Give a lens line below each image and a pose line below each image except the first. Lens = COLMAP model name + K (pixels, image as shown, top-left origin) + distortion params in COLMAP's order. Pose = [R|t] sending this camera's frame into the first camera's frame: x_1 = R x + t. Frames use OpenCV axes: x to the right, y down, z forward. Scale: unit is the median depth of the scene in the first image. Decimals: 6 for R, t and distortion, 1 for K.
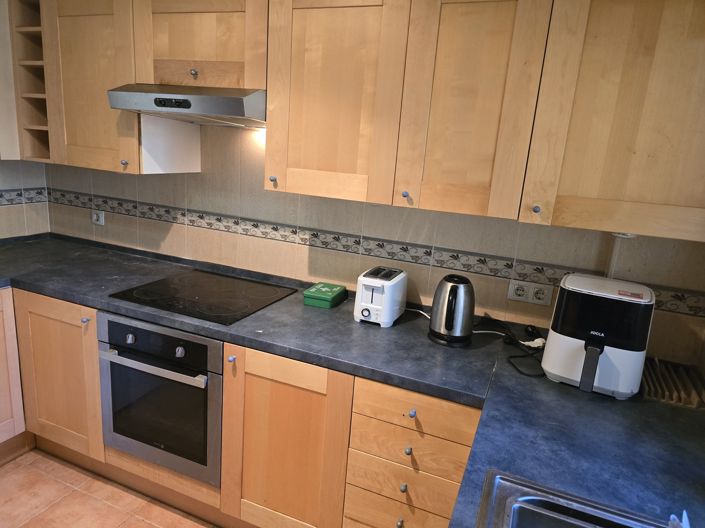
lens RADIAL K [[472.5, 0, 357.4], [0, 472.5, 262.4], [0, 0, 1]] dist [0.061418, -0.037745]
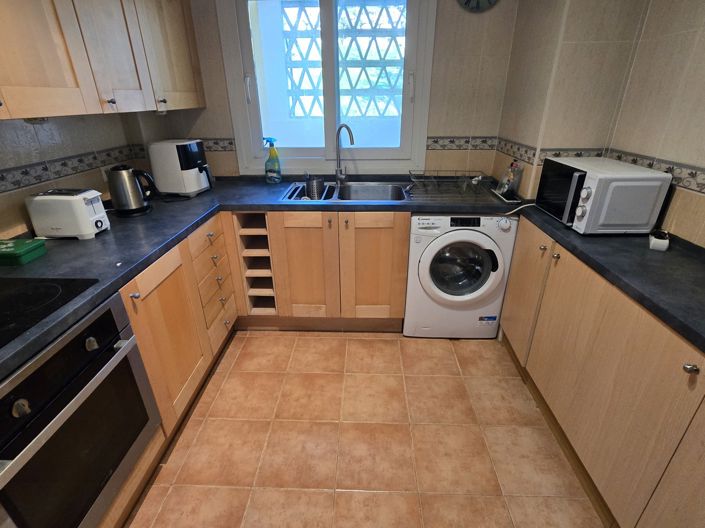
lens RADIAL K [[355.9, 0, 353.9], [0, 355.9, 263.3], [0, 0, 1]] dist [0.001612, -0.002872]
pose [[-0.354560, -0.456820, 0.815845, -0.906208], [0.209453, 0.811554, 0.545444, -0.147329], [-0.911272, 0.364274, -0.192063, 0.633155]]
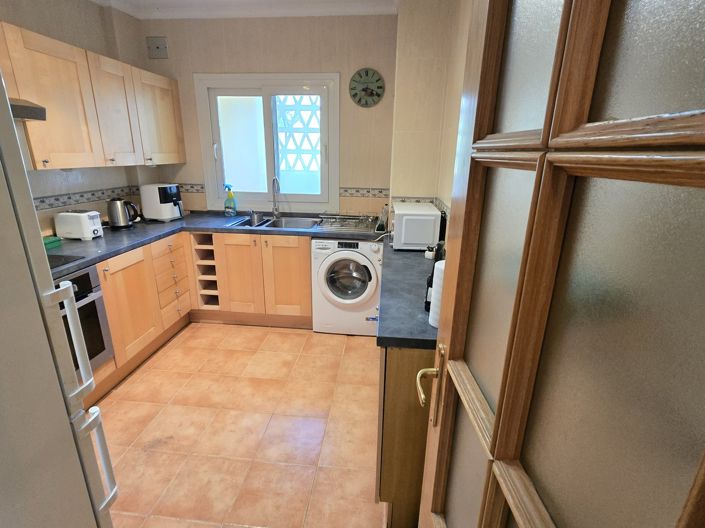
lens RADIAL K [[355.9, 0, 352.9], [0, 355.9, 263.6], [0, 0, 1]] dist [0.001612, -0.002872]
pose [[-0.295547, -0.356769, 0.886210, -1.484489], [0.194392, 0.885783, 0.421426, -0.162631], [-0.935341, 0.296824, -0.192437, 0.373109]]
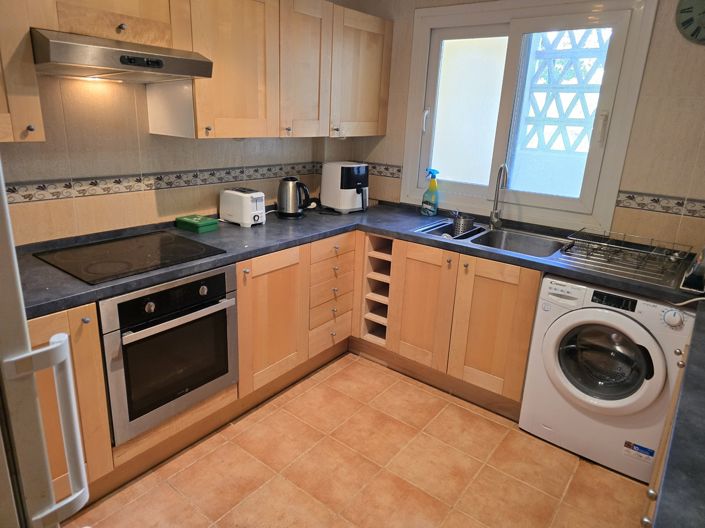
lens RADIAL K [[472.5, 0, 350.3], [0, 472.5, 254.7], [0, 0, 1]] dist [0.061418, -0.037745]
pose [[0.258418, -0.337904, 0.905009, -1.219562], [0.209659, 0.934118, 0.288906, -0.140137], [-0.943007, 0.115085, 0.312238, 0.290060]]
